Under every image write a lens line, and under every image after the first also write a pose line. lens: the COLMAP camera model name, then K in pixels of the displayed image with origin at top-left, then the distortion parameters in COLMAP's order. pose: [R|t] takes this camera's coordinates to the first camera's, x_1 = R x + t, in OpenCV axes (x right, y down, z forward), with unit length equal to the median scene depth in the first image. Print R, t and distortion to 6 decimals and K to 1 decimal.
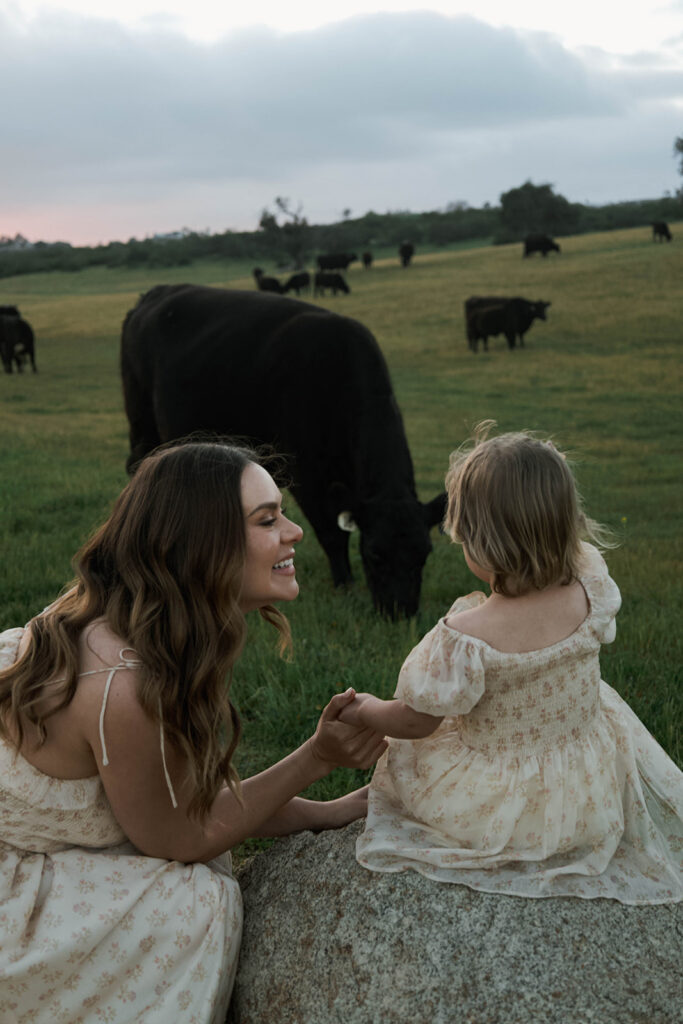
lens RADIAL K [[2001.2, 0, 426.4], [0, 2001.2, 510.7], [0, 0, 1]] dist [-0.009664, 0.561406]
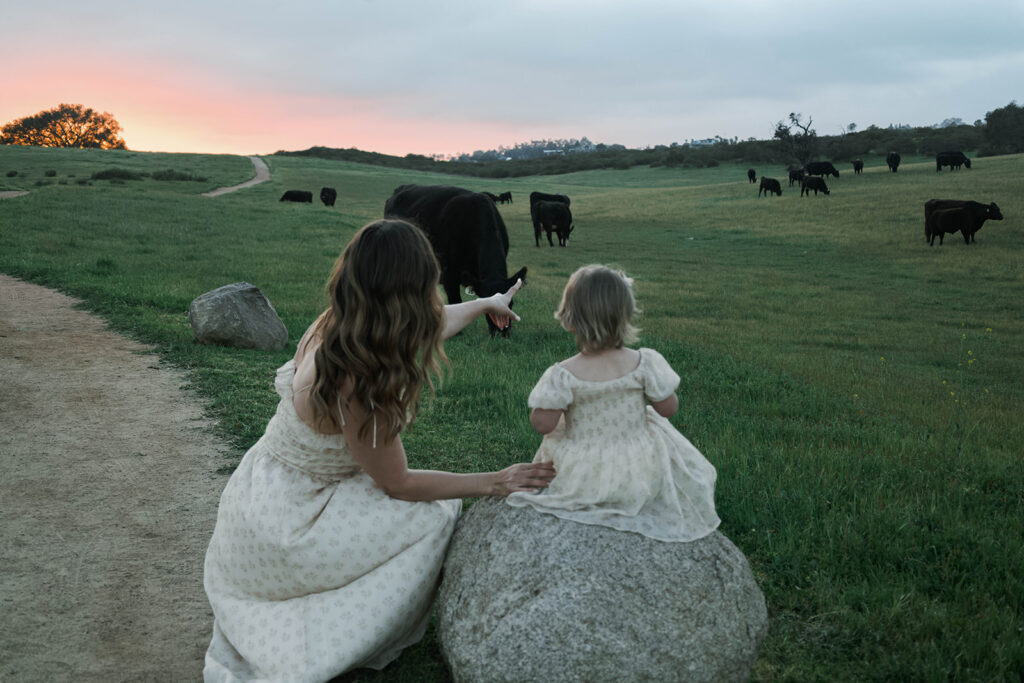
lens RADIAL K [[2001.2, 0, 512.0], [0, 2001.2, 341.5], [0, 0, 1]] dist [-0.009664, 0.561406]
pose [[0.949788, 0.056623, -0.307727, 0.165381], [-0.067305, 0.997439, -0.024200, 0.025133], [0.305569, 0.043696, 0.951167, -0.224283]]
